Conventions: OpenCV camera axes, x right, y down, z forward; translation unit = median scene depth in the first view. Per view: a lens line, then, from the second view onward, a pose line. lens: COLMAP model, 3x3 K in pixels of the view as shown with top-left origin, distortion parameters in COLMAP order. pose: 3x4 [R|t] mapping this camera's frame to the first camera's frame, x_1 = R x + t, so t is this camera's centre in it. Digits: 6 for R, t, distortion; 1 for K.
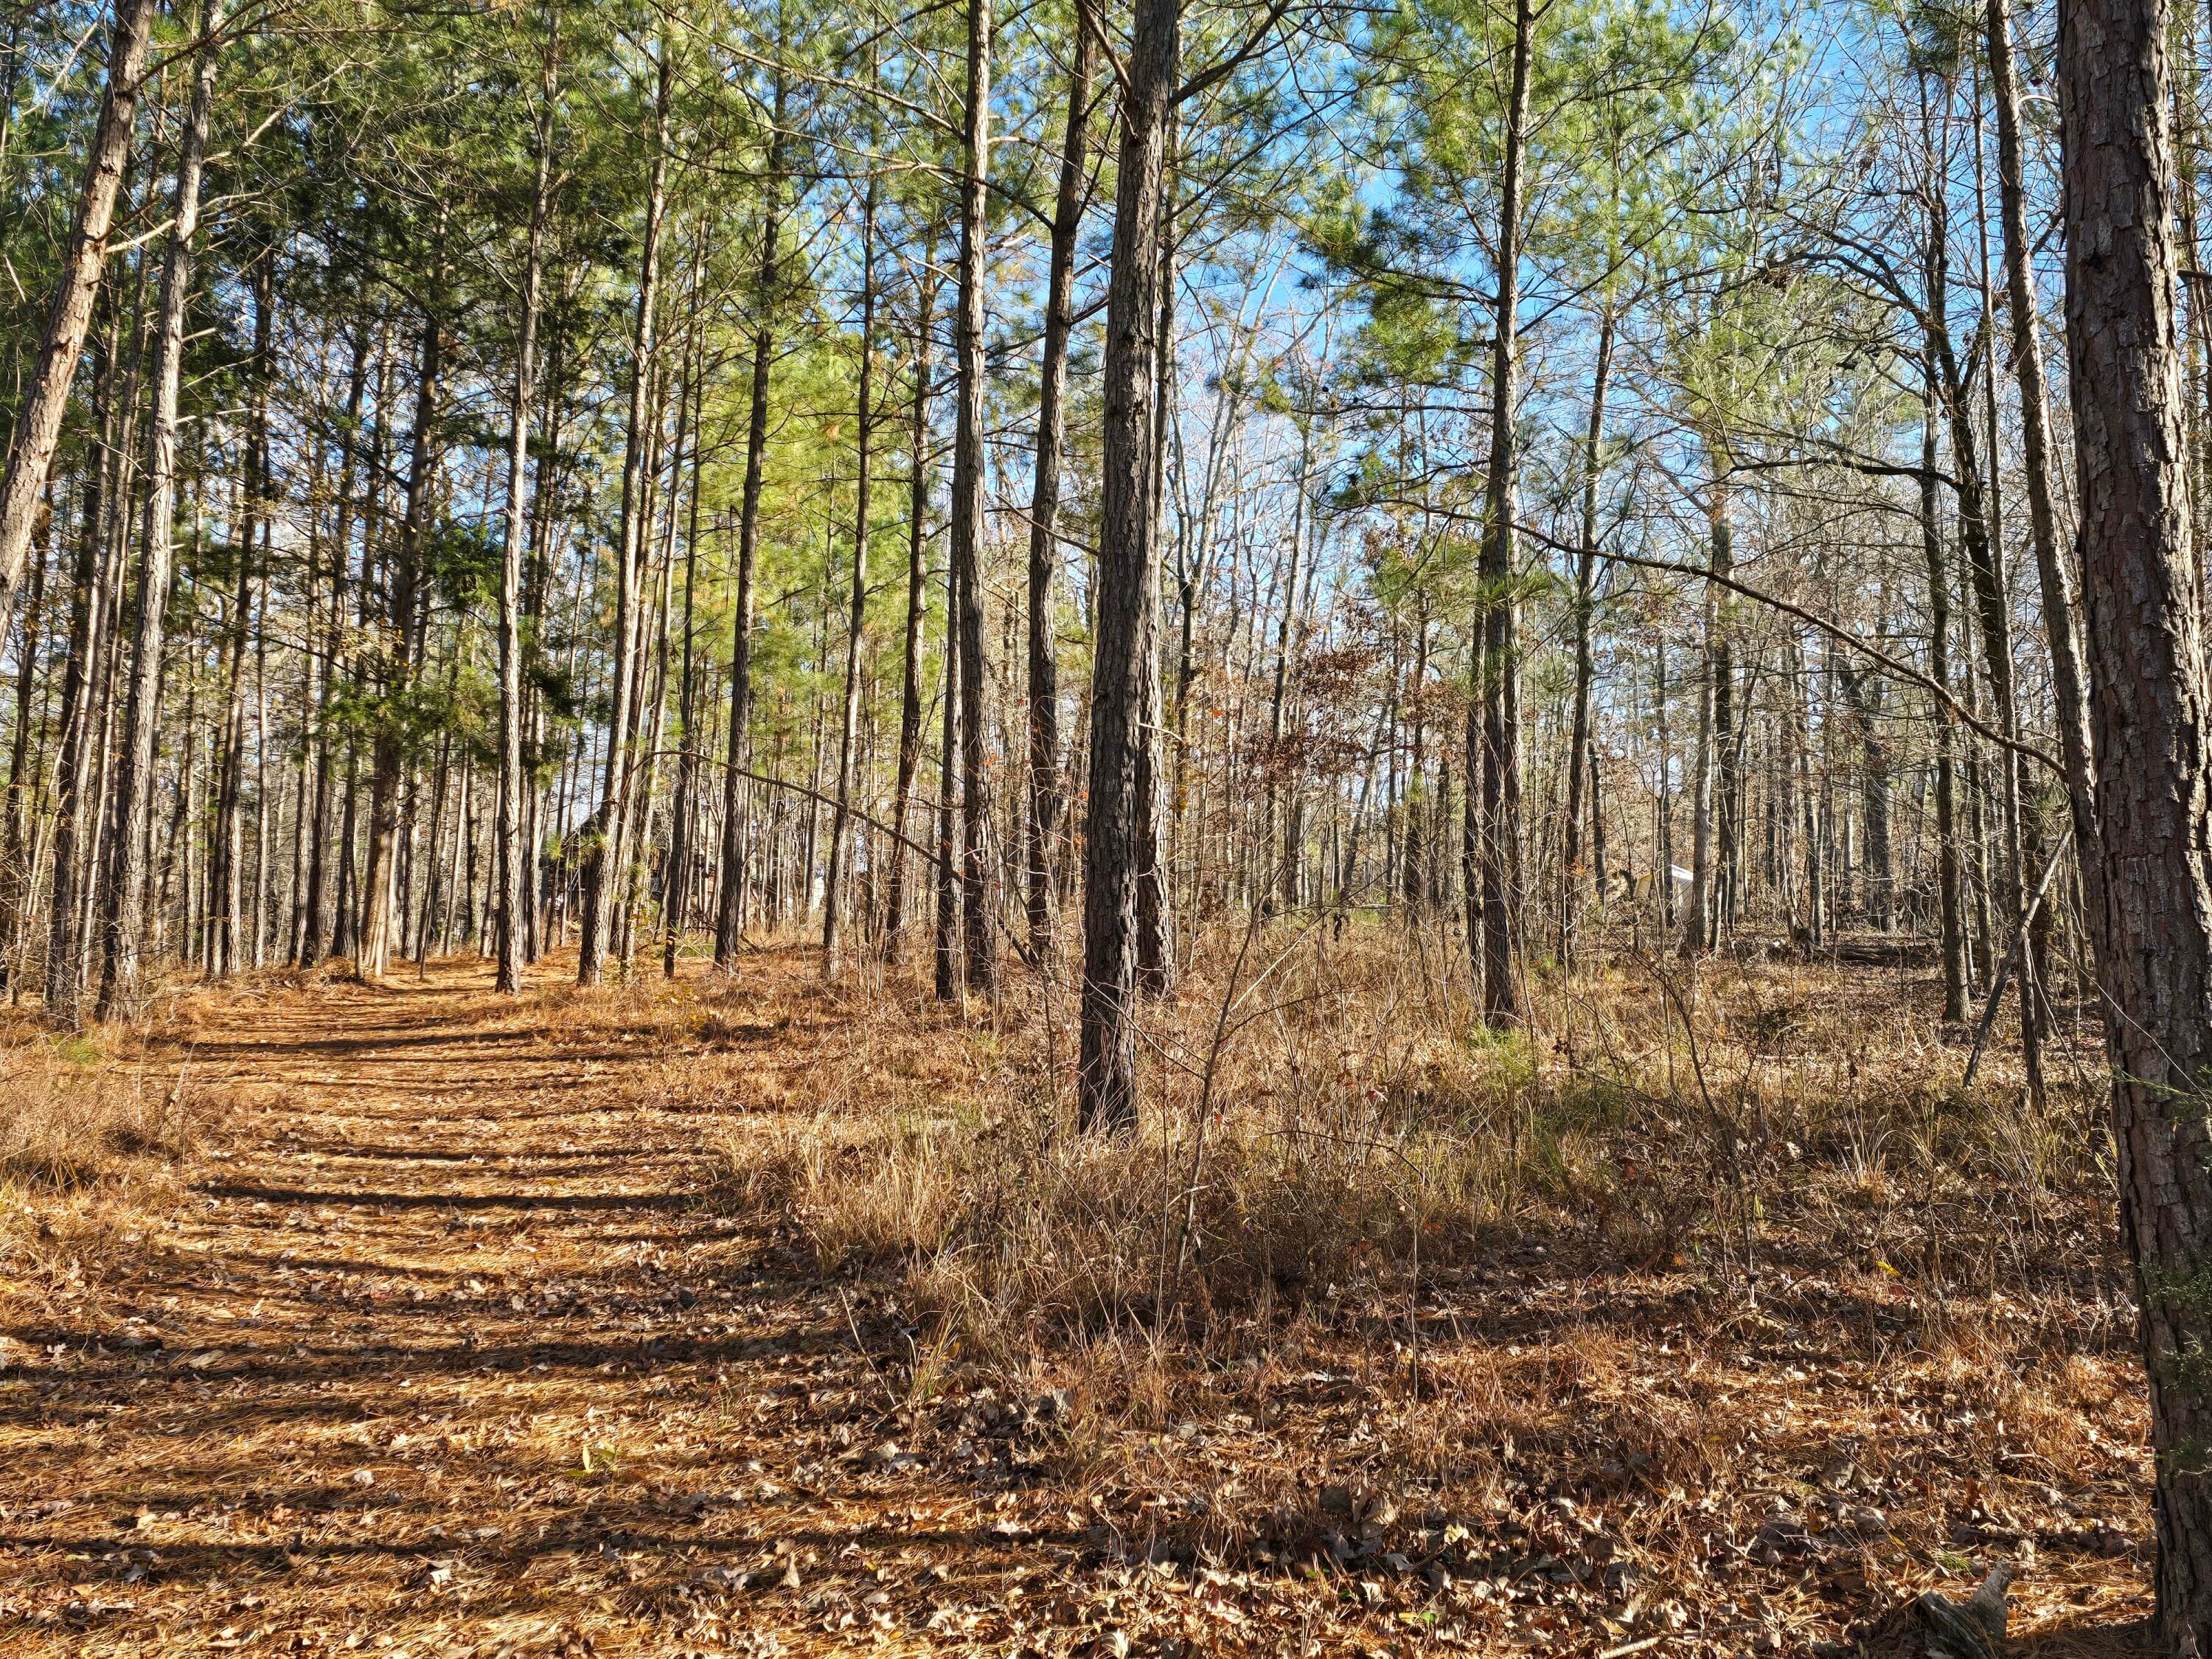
lens RADIAL K [[2310.6, 0, 1106.2], [0, 2310.6, 809.7], [0, 0, 1]] dist [0.138483, -0.190534]
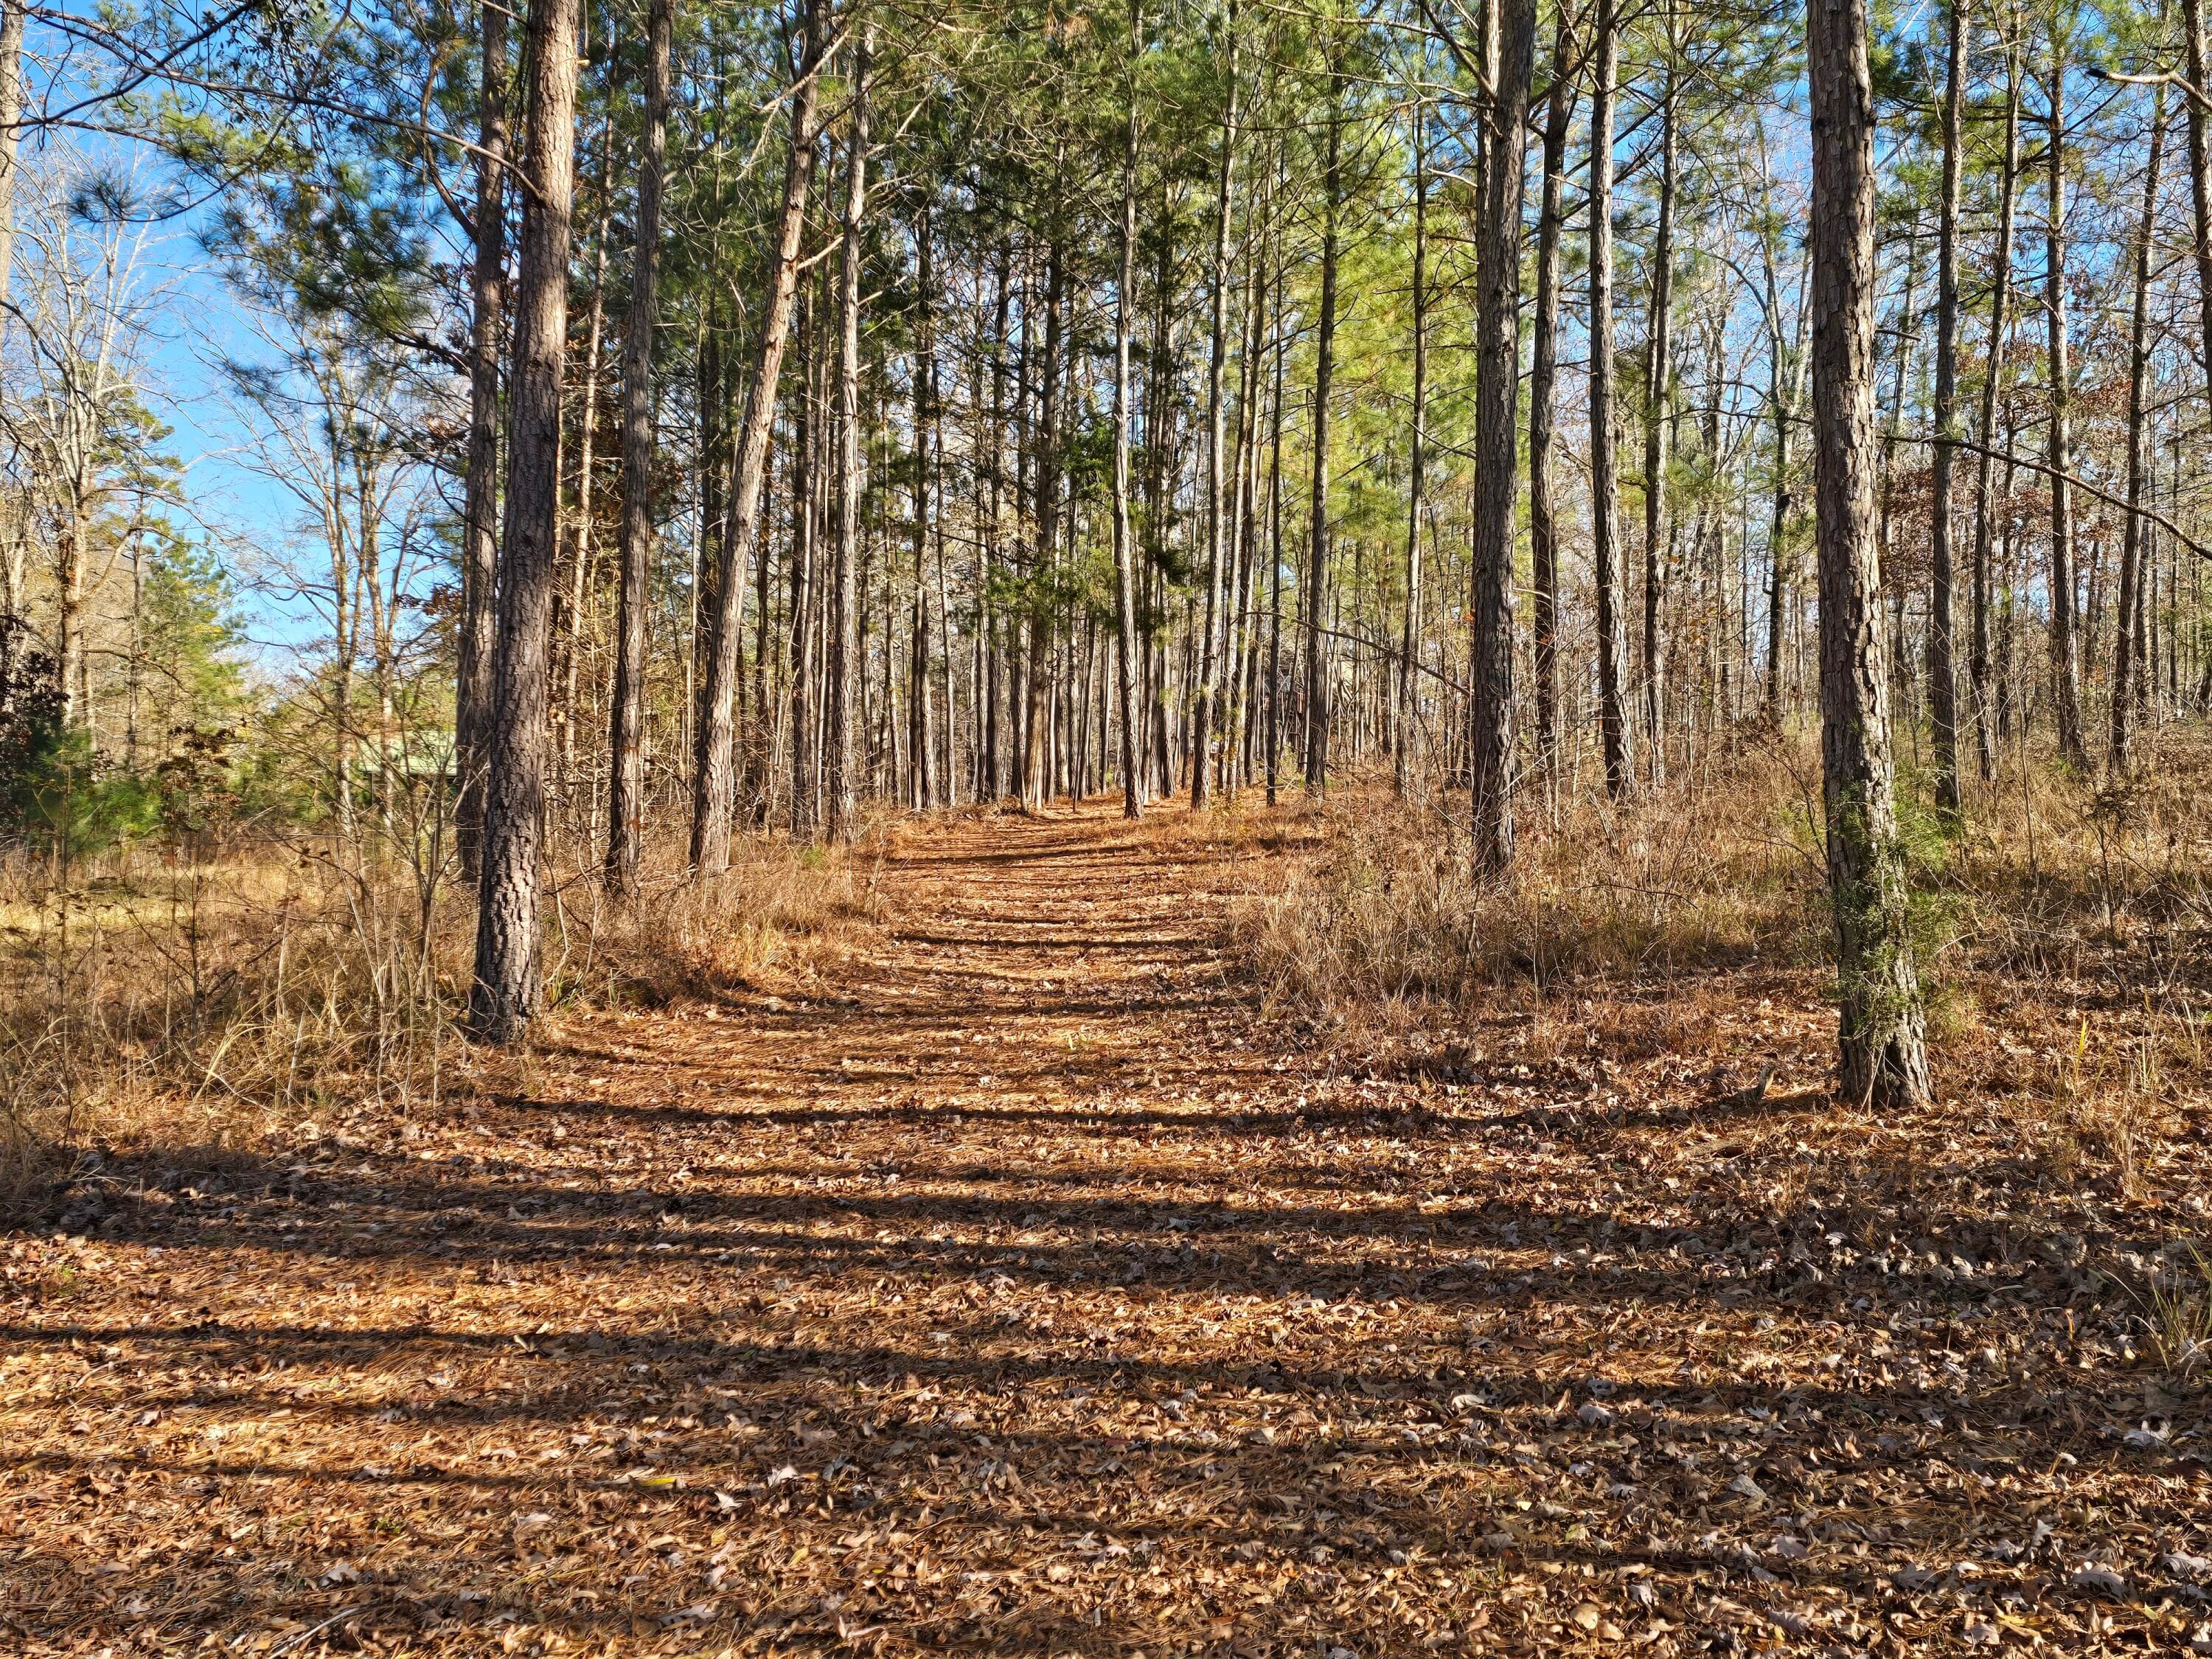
lens RADIAL K [[2696.8, 0, 1112.7], [0, 2696.8, 824.3], [0, 0, 1]] dist [0.462565, -1.882840]
pose [[0.952839, -0.026877, -0.302283, 0.171054], [0.047663, 0.996962, 0.061598, -0.006151], [0.299709, -0.073100, 0.951226, -0.369424]]
